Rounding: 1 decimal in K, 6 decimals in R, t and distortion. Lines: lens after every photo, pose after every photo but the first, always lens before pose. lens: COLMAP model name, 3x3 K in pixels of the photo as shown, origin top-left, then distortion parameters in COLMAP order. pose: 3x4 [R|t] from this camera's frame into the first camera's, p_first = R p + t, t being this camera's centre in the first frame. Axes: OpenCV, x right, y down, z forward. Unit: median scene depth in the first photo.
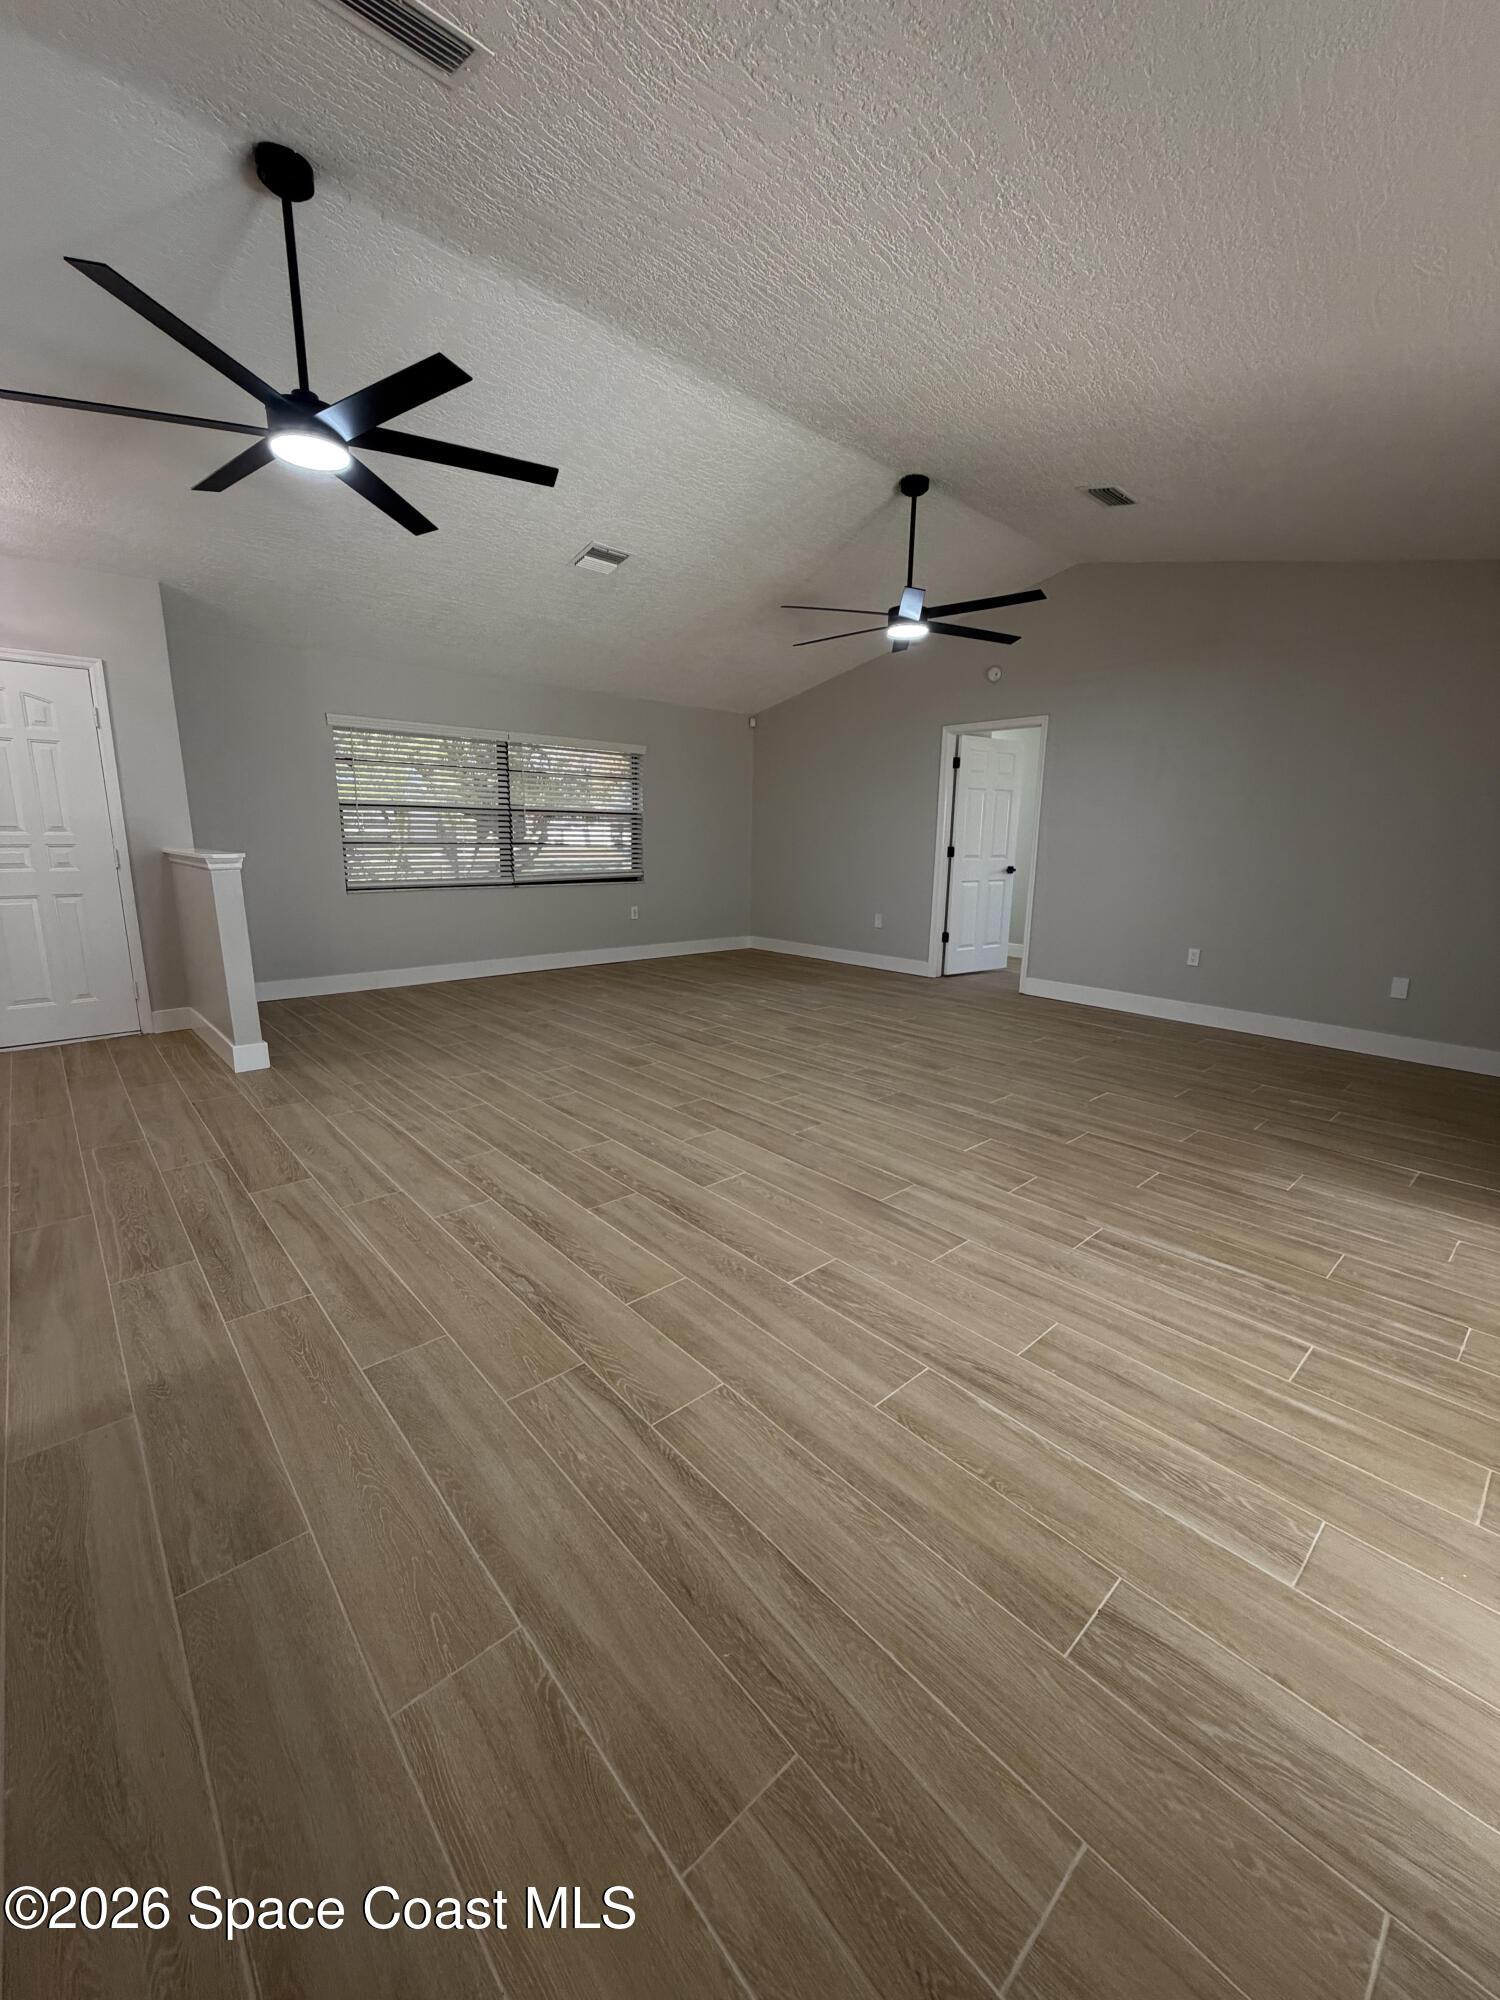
lens RADIAL K [[795.7, 0, 749.7], [0, 795.7, 994.2], [0, 0, 1]] dist [-0.002484, 0.001076]
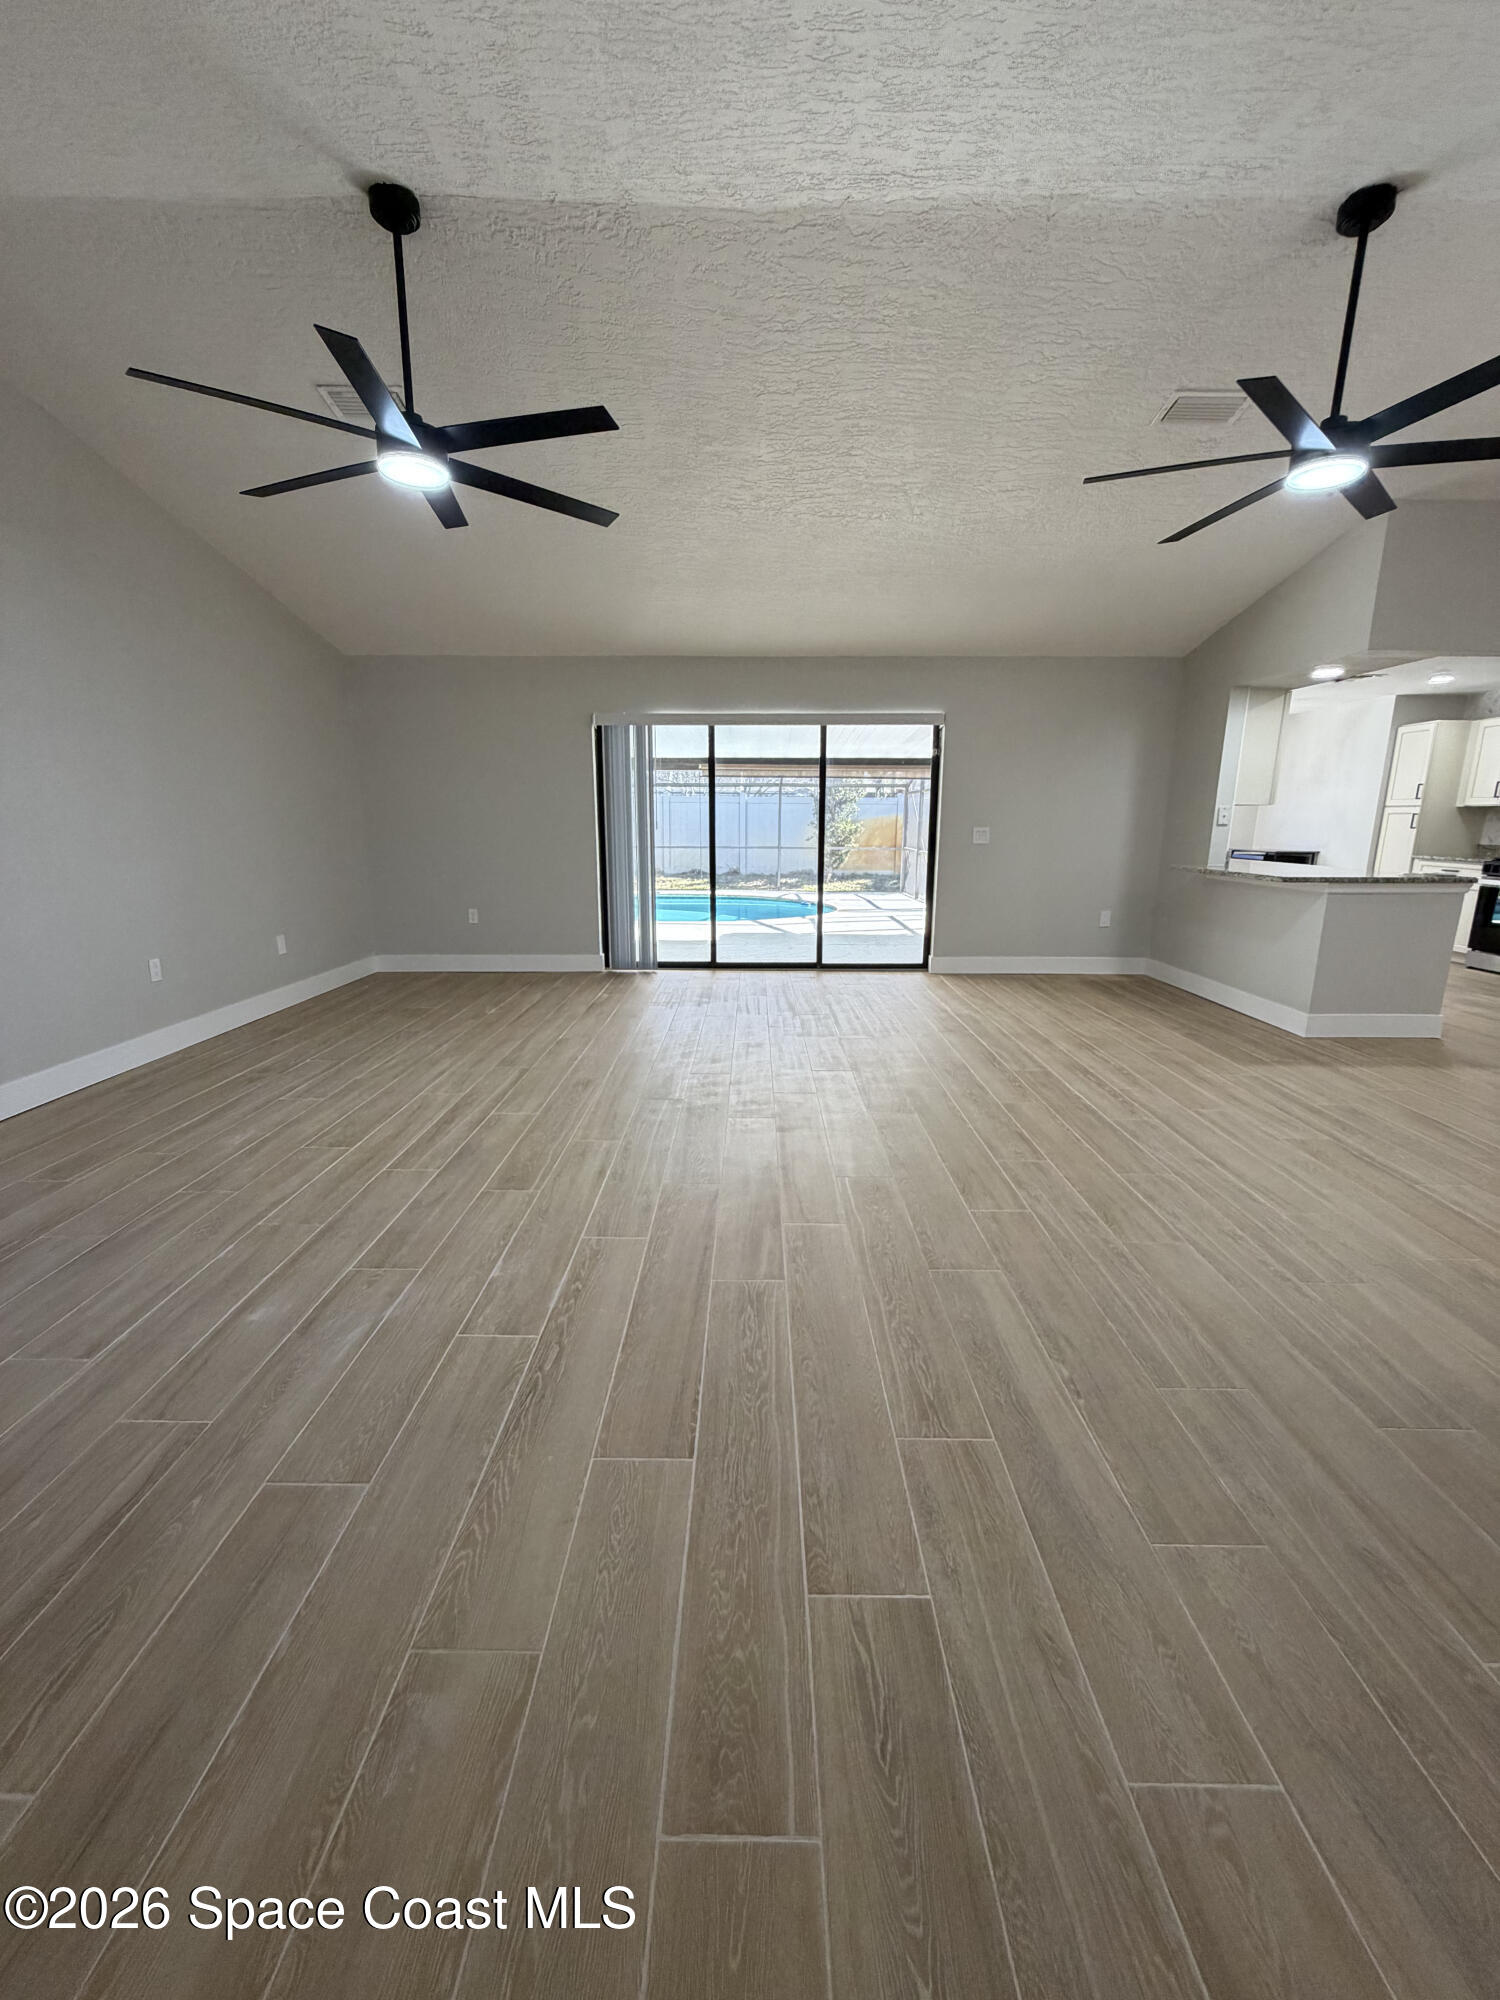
lens RADIAL K [[795.7, 0, 749.7], [0, 795.7, 994.2], [0, 0, 1]] dist [-0.002484, 0.001076]
pose [[-0.737562, -0.165646, 0.654648, -0.557389], [0.116846, 0.923518, 0.365323, -0.360830], [-0.665093, 0.345941, -0.661797, 1.731636]]
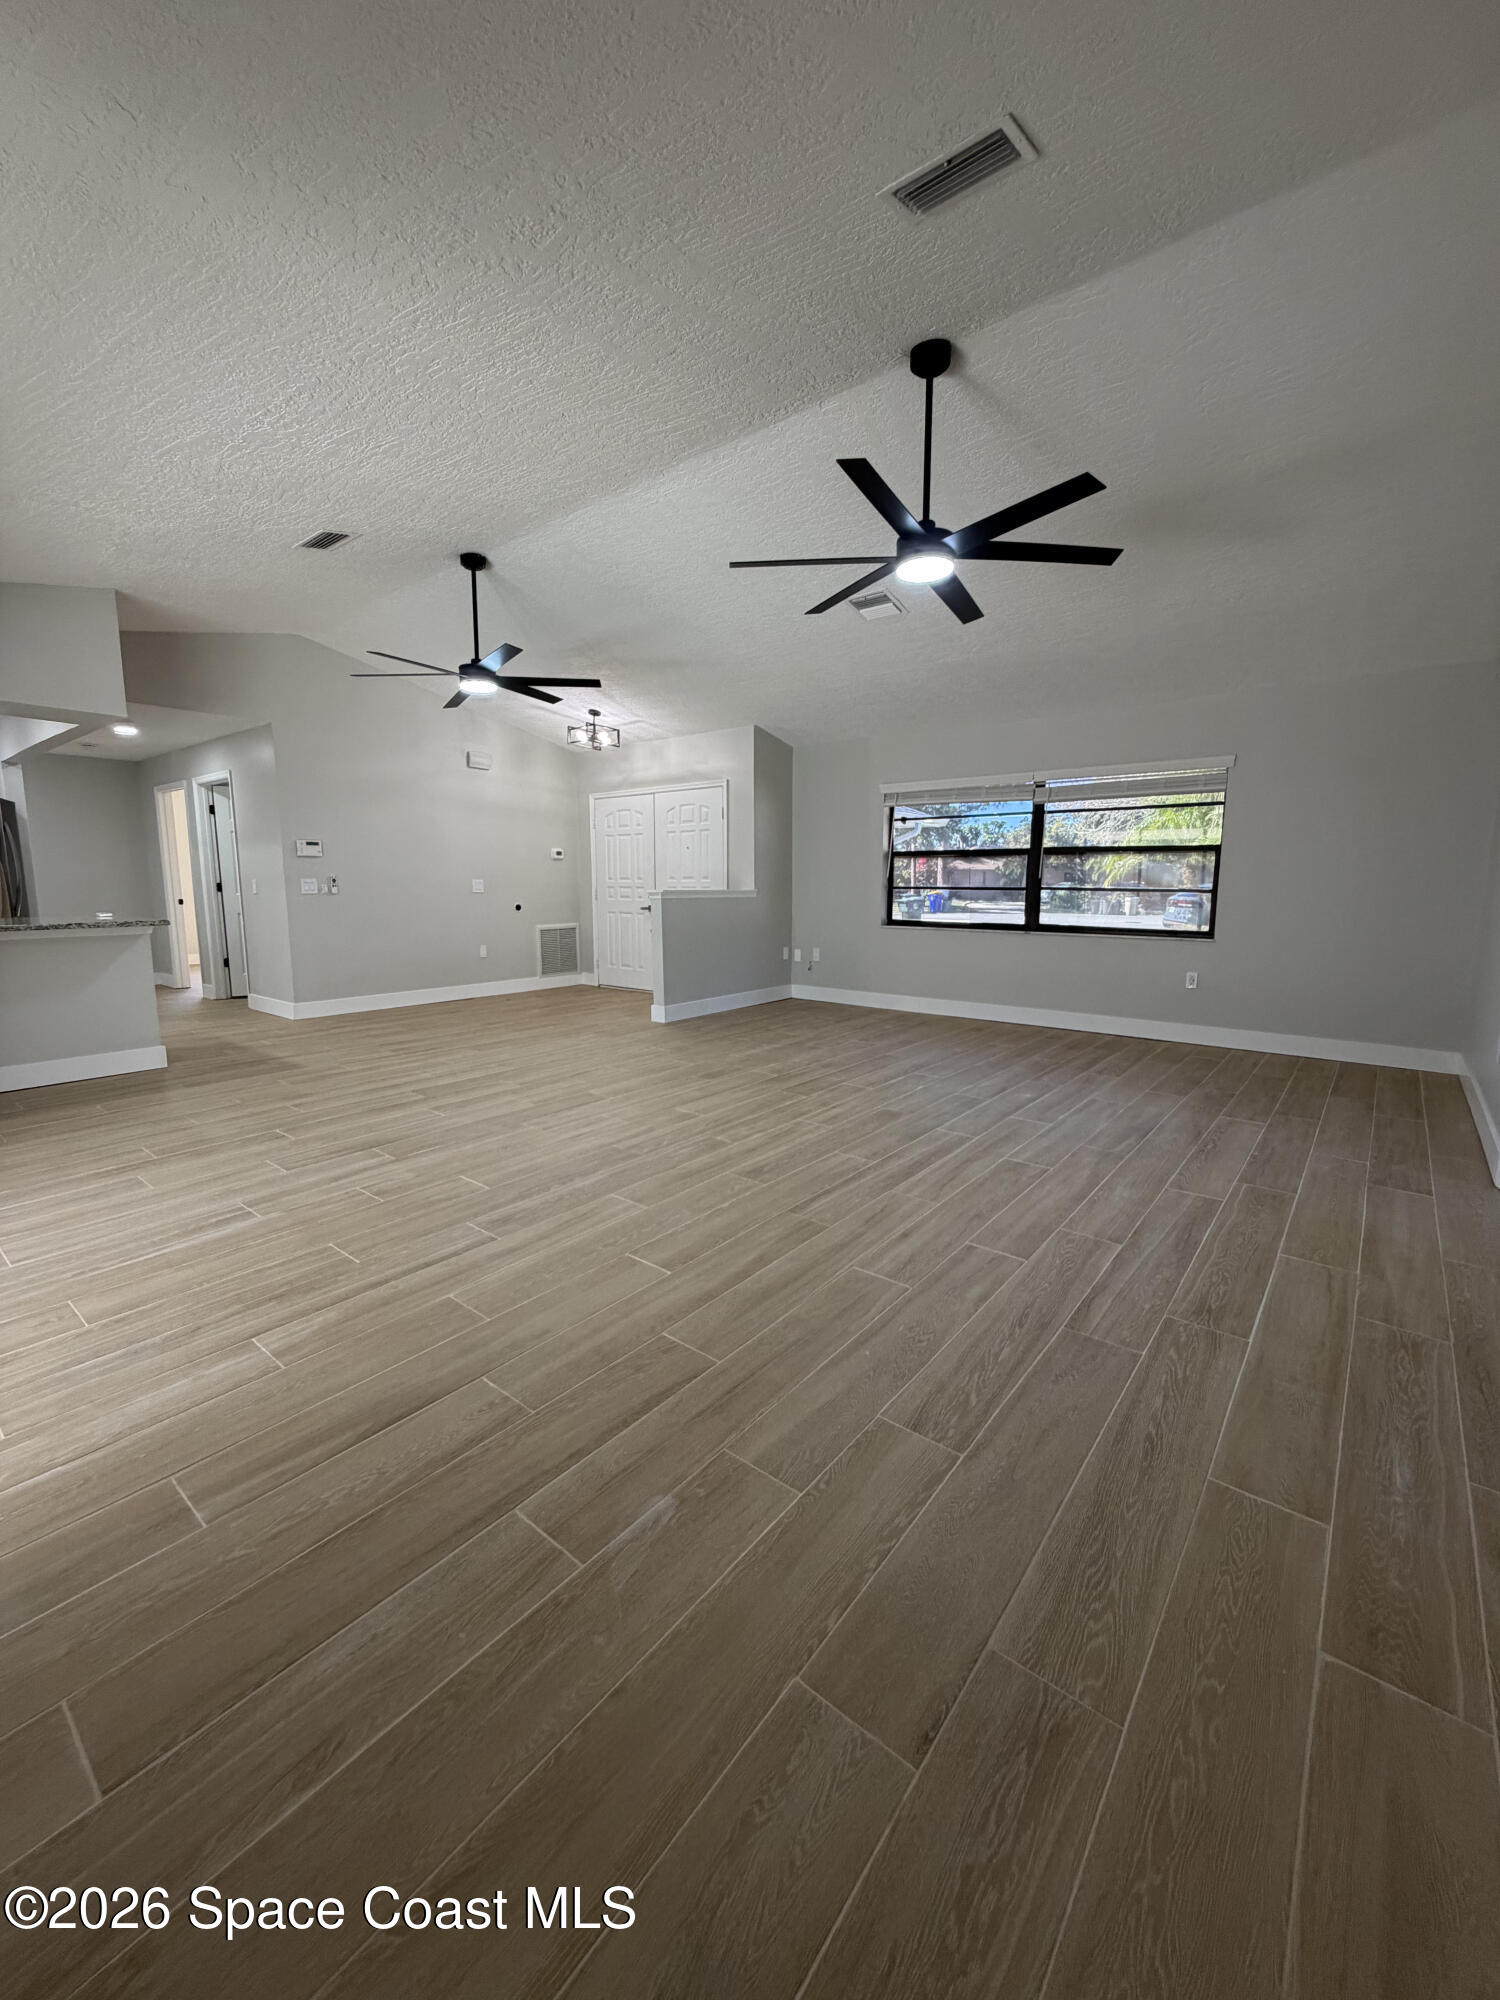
lens RADIAL K [[795.7, 0, 749.7], [0, 795.7, 994.2], [0, 0, 1]] dist [-0.002484, 0.001076]
pose [[0.158379, 0.123203, -0.979662, 1.138073], [-0.194781, 0.976586, 0.091326, -0.167017], [0.967976, 0.176355, 0.178668, 1.011383]]
